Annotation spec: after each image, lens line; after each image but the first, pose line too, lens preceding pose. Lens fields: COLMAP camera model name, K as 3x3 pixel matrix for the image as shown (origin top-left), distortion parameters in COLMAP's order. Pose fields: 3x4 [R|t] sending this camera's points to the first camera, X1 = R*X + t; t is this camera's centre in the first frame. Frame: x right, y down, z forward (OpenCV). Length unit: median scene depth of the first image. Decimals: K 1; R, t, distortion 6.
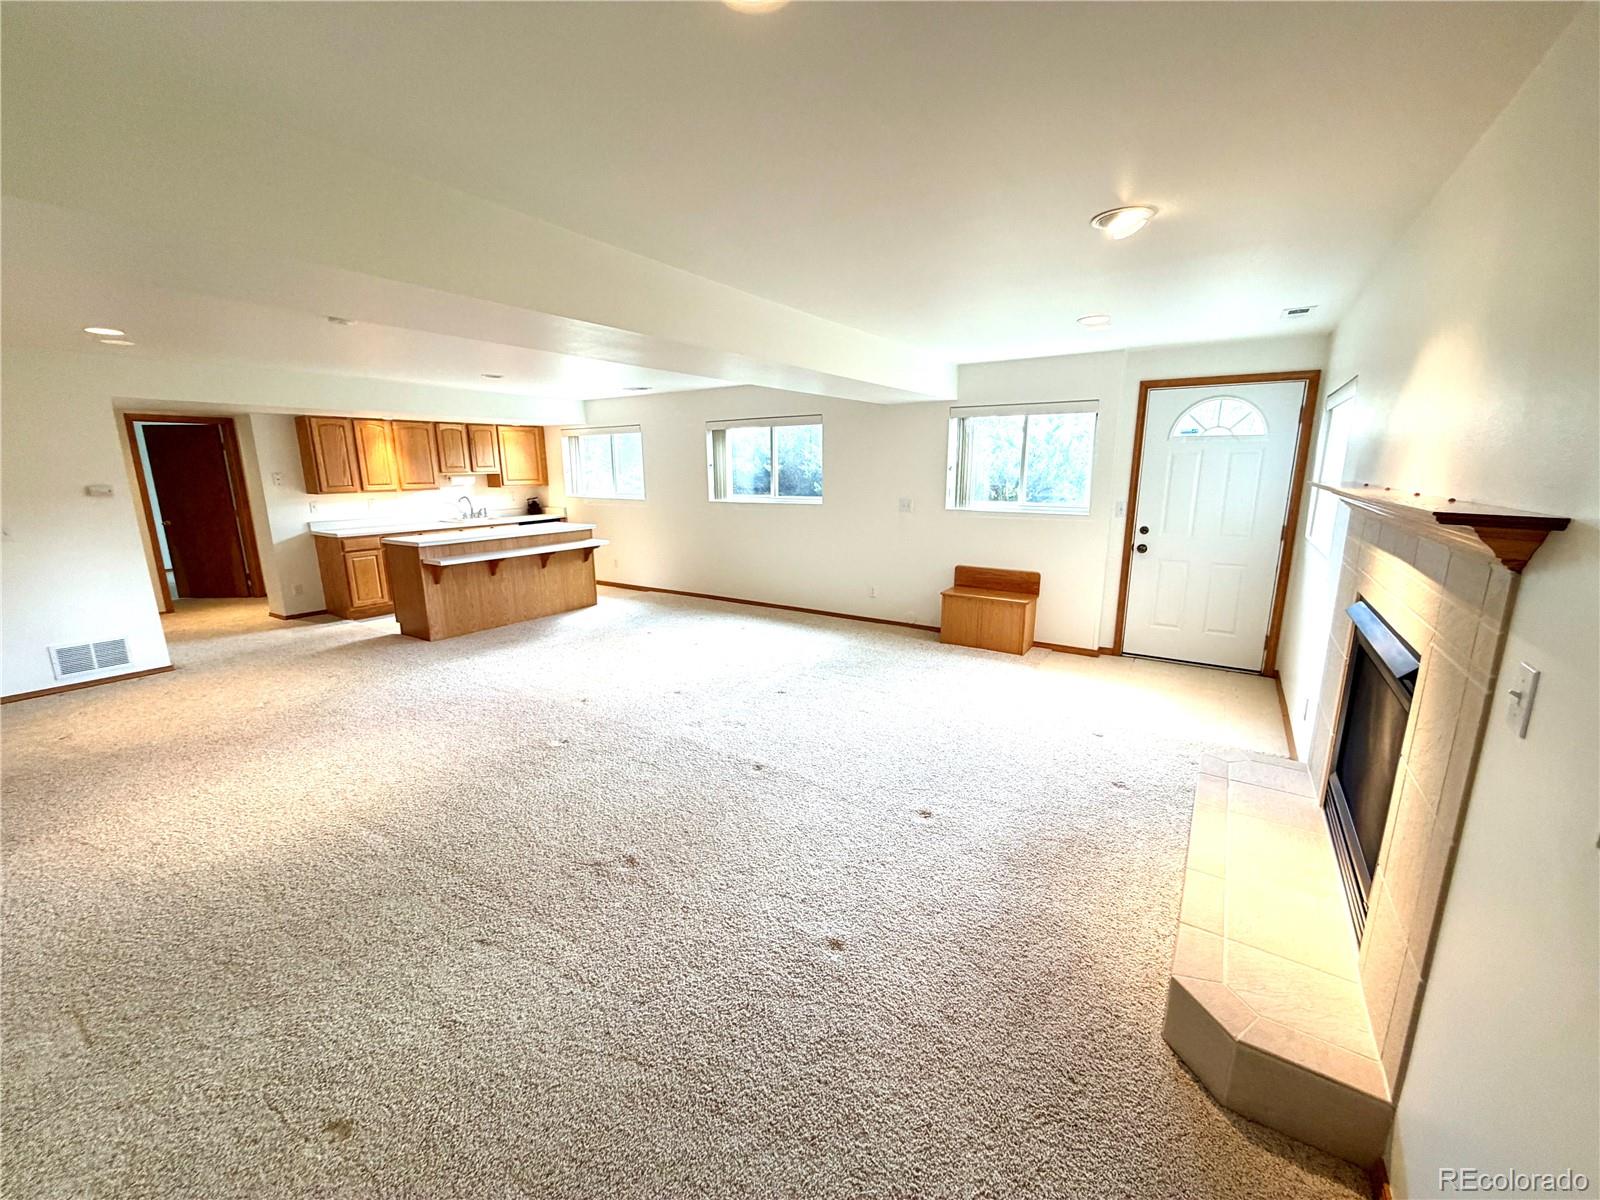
lens RADIAL K [[639.1, 0, 797.4], [0, 639.1, 594.9], [0, 0, 1]] dist [-0.000432, -0.000212]
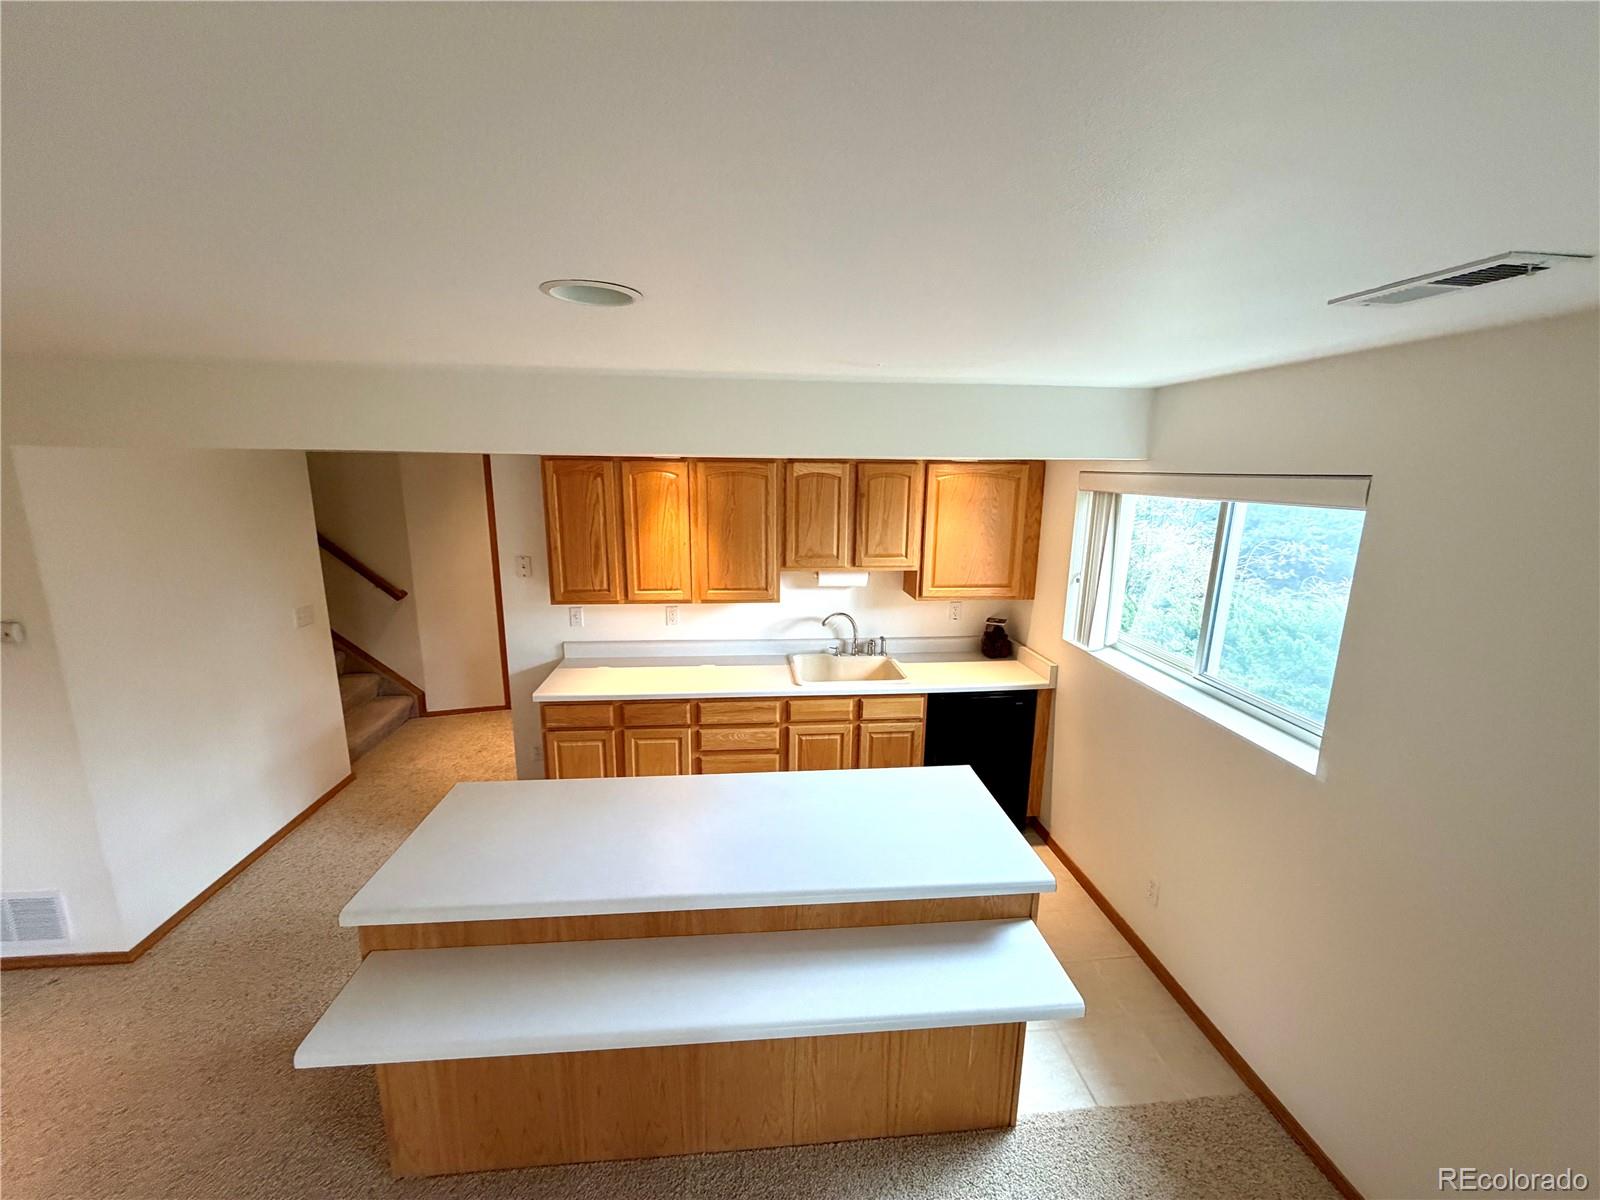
lens RADIAL K [[639.1, 0, 793.6], [0, 639.1, 594.3], [0, 0, 1]] dist [-0.000432, -0.000212]
pose [[0.626437, 0.173022, -0.760026, -0.200197], [-0.173005, 0.981596, 0.080867, -0.213787], [0.760030, 0.080830, 0.644842, 0.716991]]
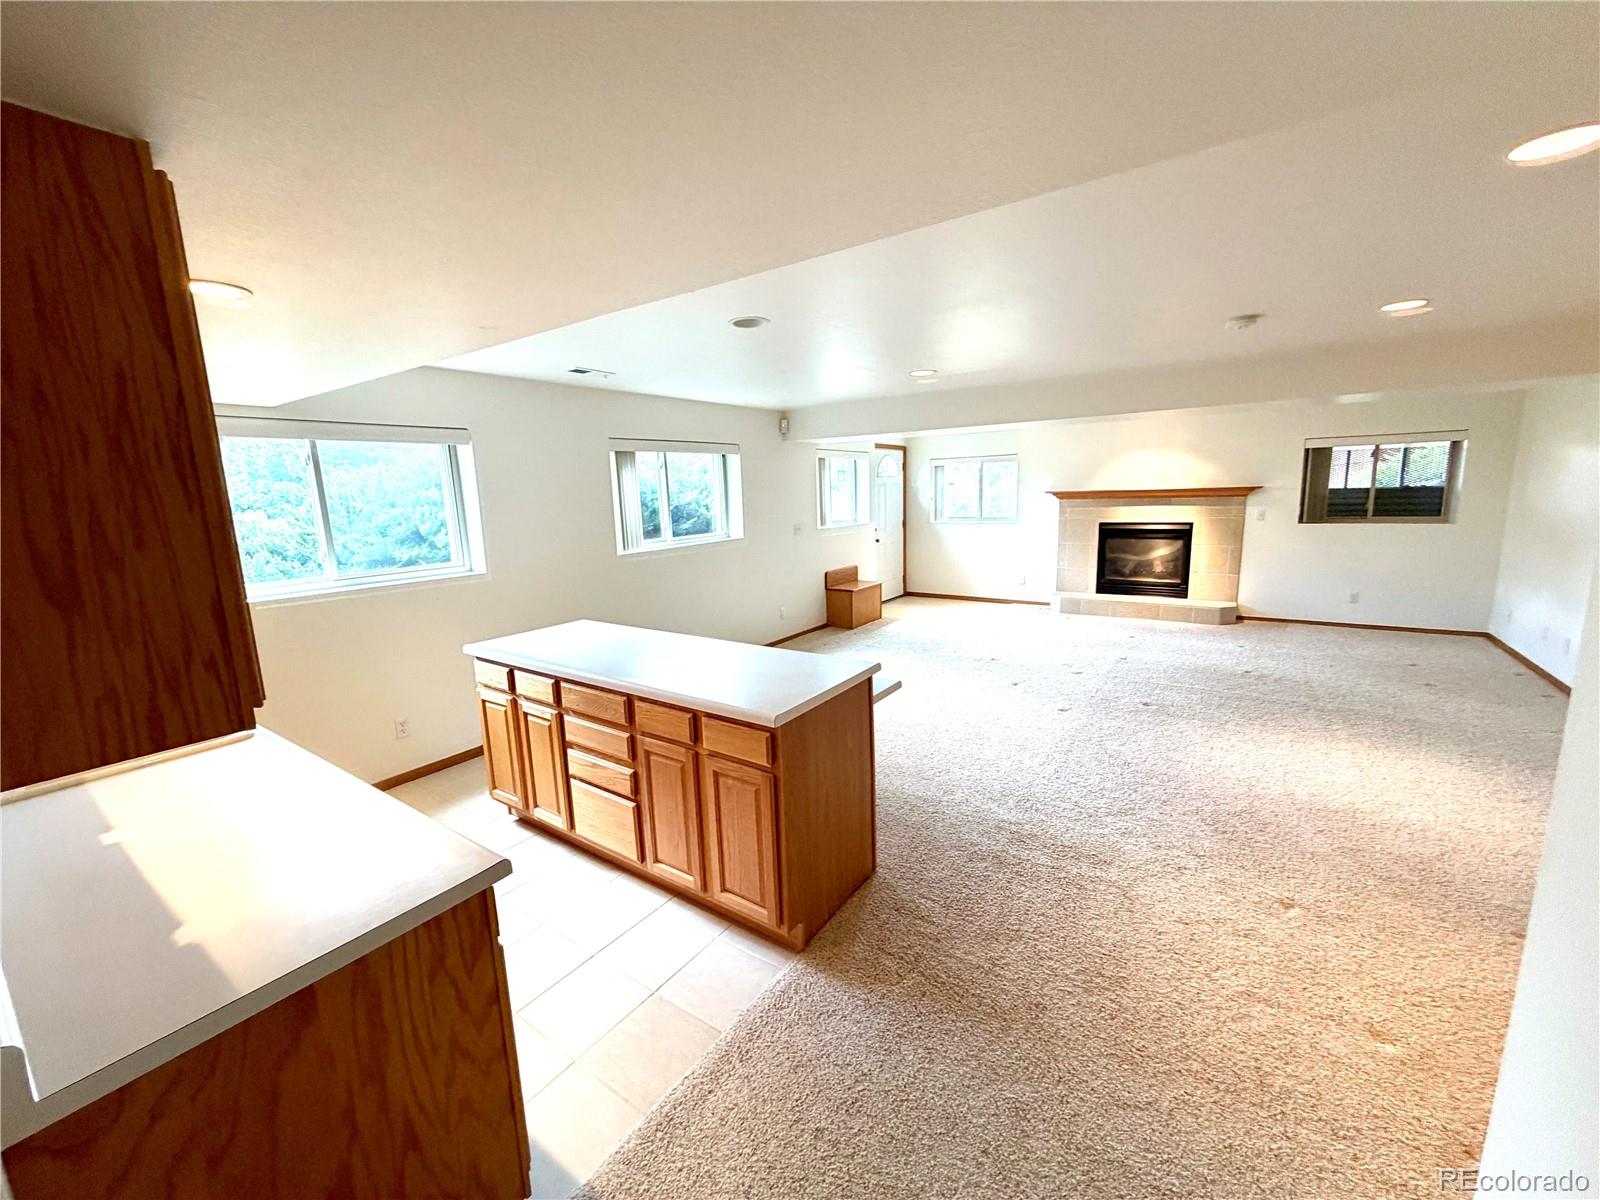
lens RADIAL K [[639.1, 0, 804.3], [0, 639.1, 601.4], [0, 0, 1]] dist [-0.000432, -0.000212]
pose [[0.014002, -0.166814, 0.985889, -0.765408], [0.234670, 0.958995, 0.158930, -0.153739], [-0.971974, 0.229133, 0.052574, 0.751482]]
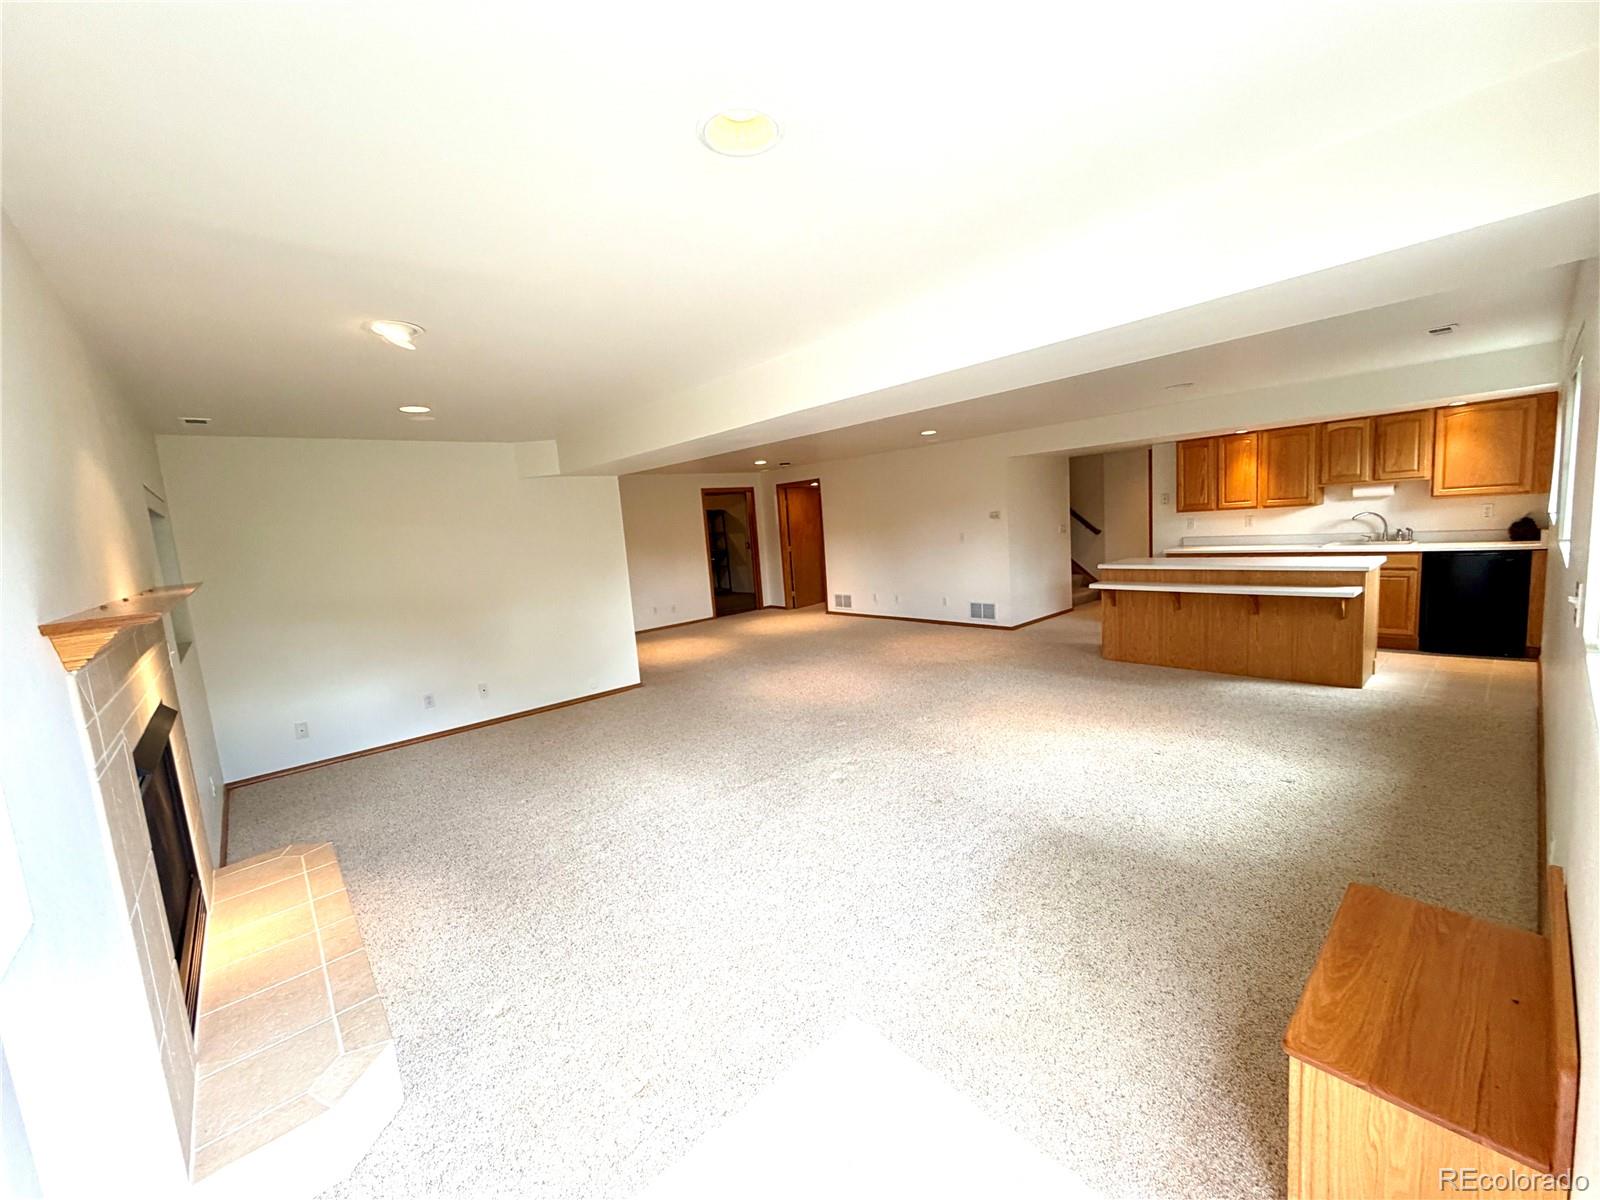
lens RADIAL K [[639.1, 0, 800.1], [0, 639.1, 596.6], [0, 0, 1]] dist [-0.000432, -0.000212]
pose [[-0.255826, 0.143474, -0.956017, 0.415400], [-0.118818, 0.976761, 0.178382, -0.119769], [0.959393, 0.159227, -0.232833, 0.584639]]
